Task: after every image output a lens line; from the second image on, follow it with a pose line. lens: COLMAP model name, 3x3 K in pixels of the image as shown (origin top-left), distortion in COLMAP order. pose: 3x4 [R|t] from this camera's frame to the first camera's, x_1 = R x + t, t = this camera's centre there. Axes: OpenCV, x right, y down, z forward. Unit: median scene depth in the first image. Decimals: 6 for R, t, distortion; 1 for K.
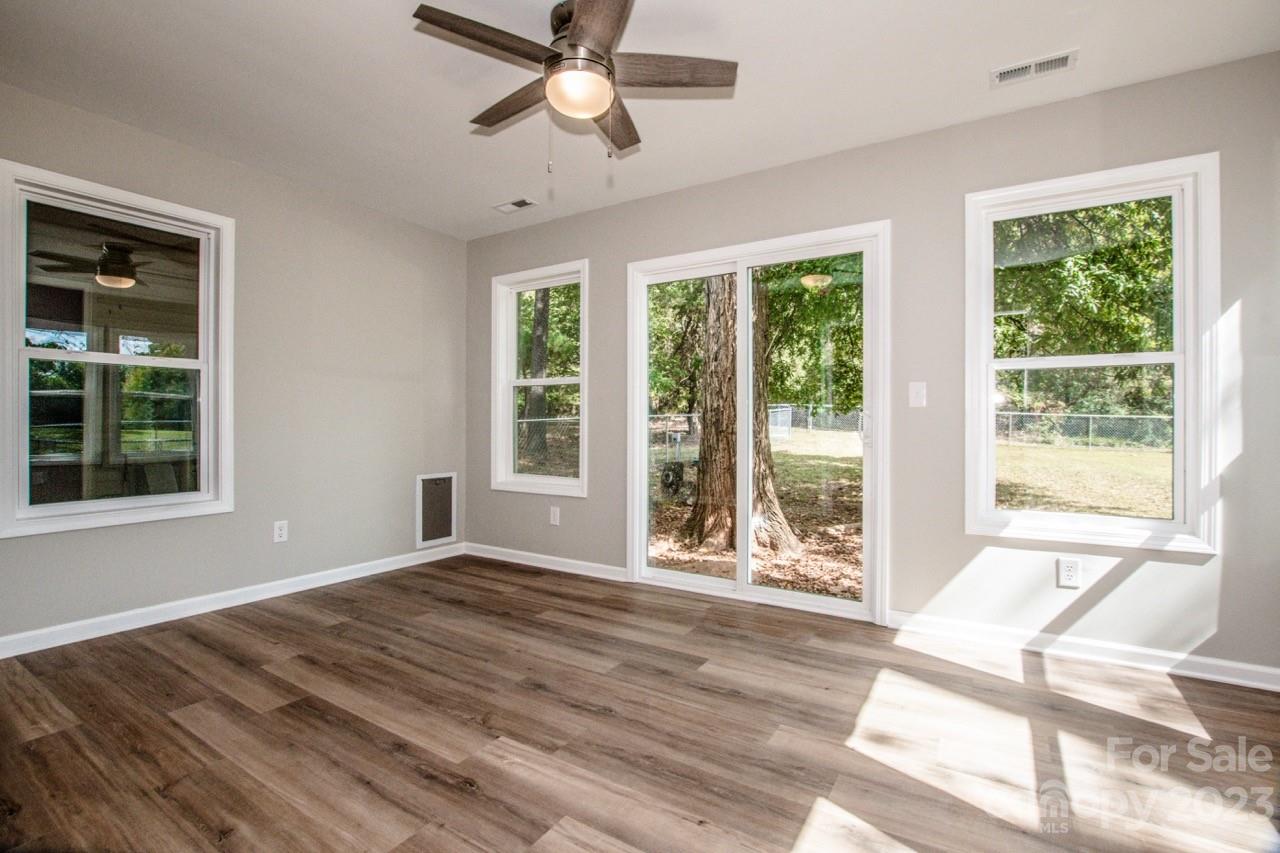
lens RADIAL K [[575.3, 0, 656.7], [0, 575.3, 425.3], [0, 0, 1]] dist [-0.028450, 0.000316]
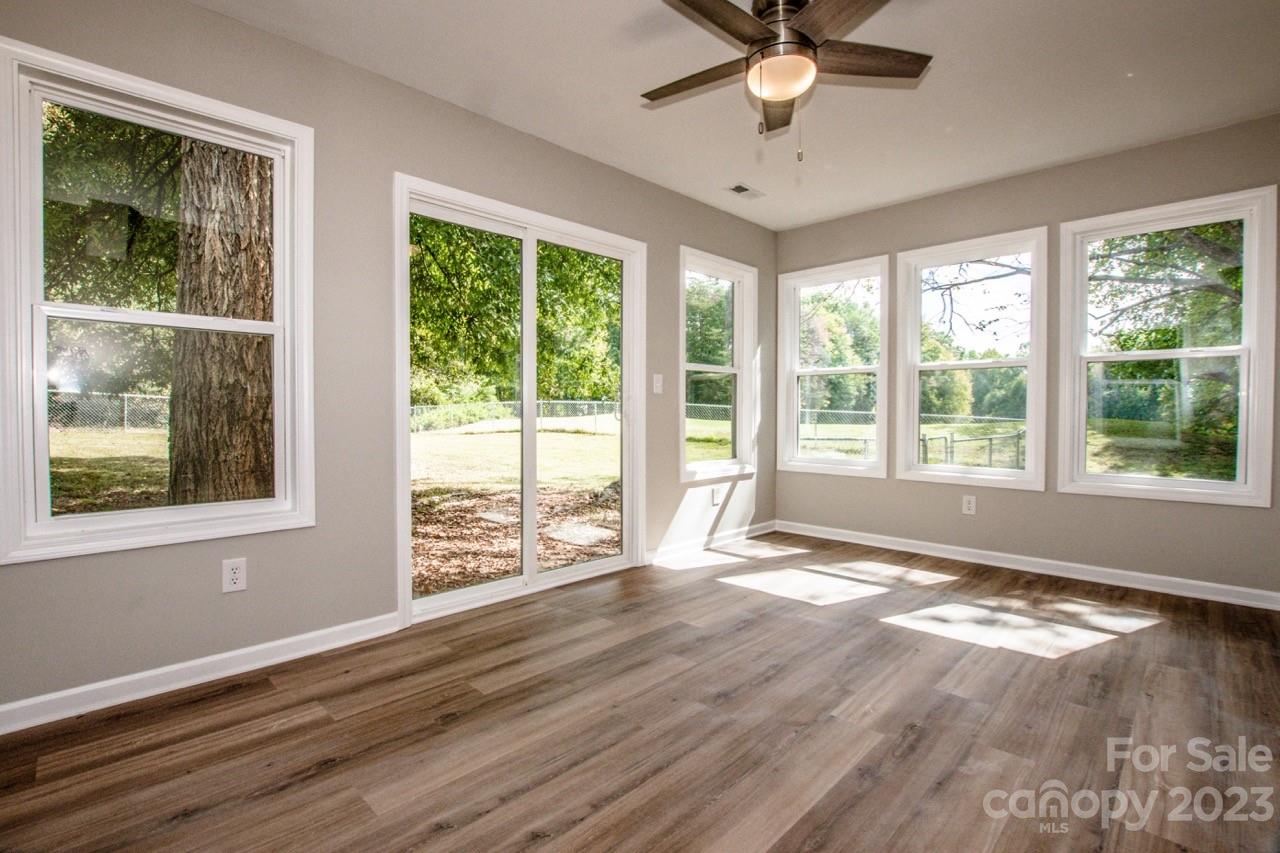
lens RADIAL K [[575.3, 0, 656.7], [0, 575.3, 425.3], [0, 0, 1]] dist [-0.028450, 0.000316]
pose [[0.219545, -0.022171, 0.975350, -0.937423], [0.004906, 0.999754, 0.021621, 0.014300], [-0.975590, 0.000039, 0.219600, 0.778958]]
